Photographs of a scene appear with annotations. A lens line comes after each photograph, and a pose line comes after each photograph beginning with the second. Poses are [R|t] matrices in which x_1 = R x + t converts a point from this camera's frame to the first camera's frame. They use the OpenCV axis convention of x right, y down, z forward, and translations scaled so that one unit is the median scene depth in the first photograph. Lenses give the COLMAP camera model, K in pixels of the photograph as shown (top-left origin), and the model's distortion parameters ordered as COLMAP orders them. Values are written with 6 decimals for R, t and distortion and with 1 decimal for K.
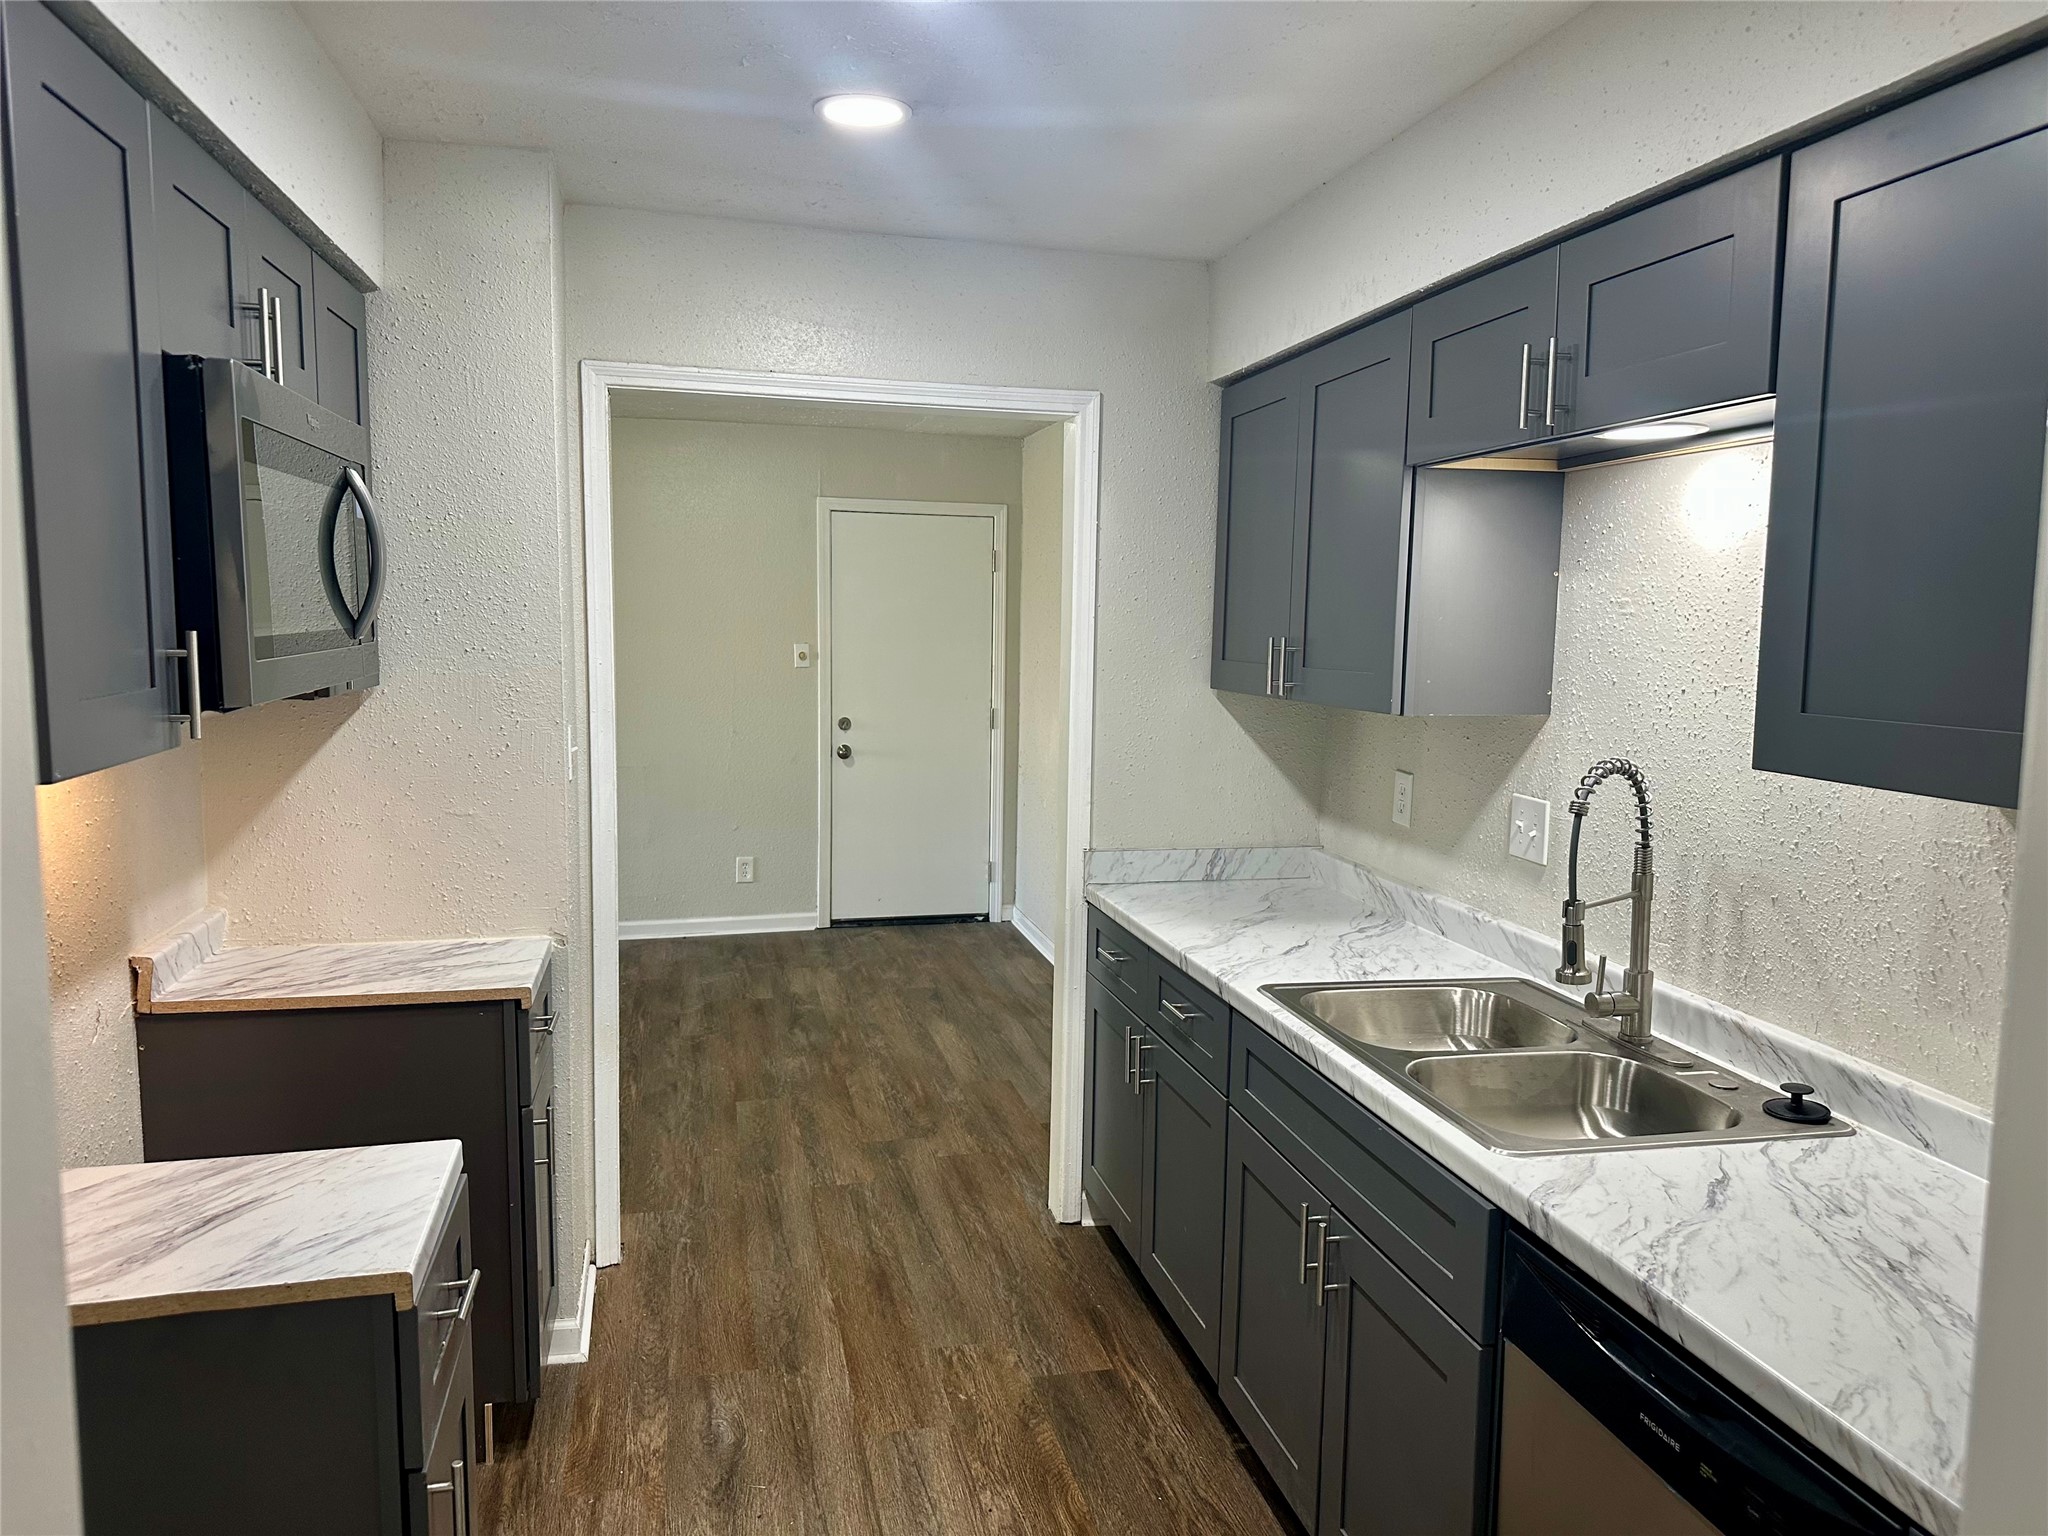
lens RADIAL K [[1440.0, 0, 1025.1], [0, 1440.0, 770.5], [0, 0, 1]] dist [-0.009443, -0.009199]
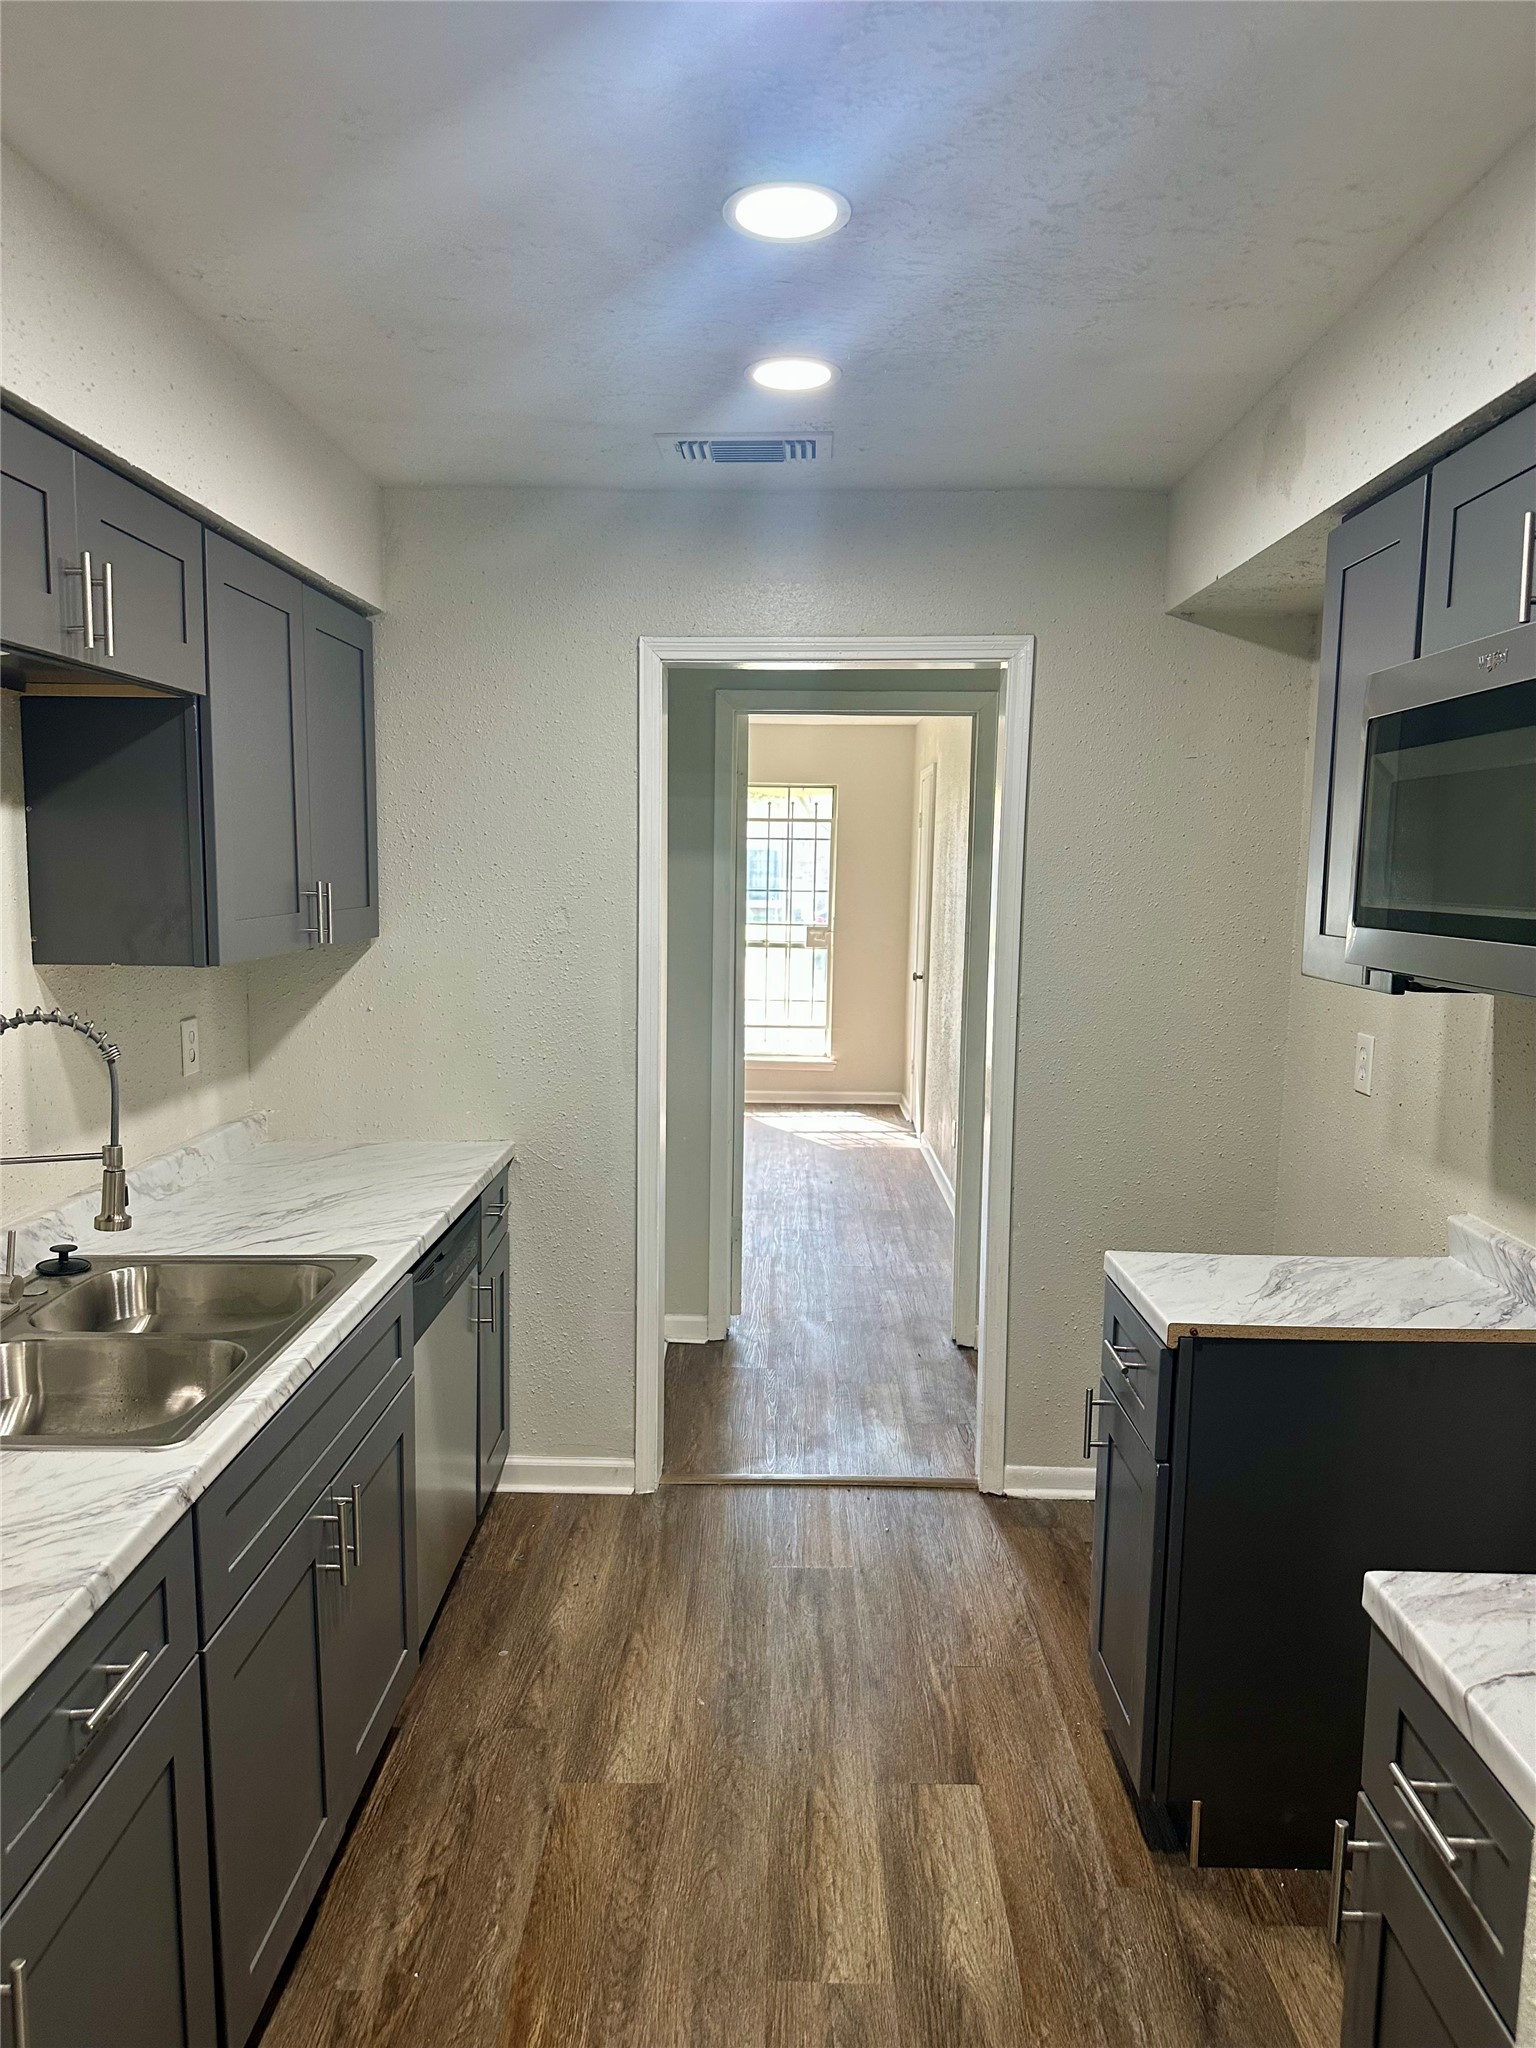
lens RADIAL K [[1440.0, 0, 763.8], [0, 1440.0, 1029.0], [0, 0, 1]] dist [-0.009443, -0.009199]
pose [[-0.971362, -0.049722, 0.232343, -0.369766], [0.004475, 0.973857, 0.227118, -0.280013], [-0.237562, 0.221653, -0.945745, 2.393244]]
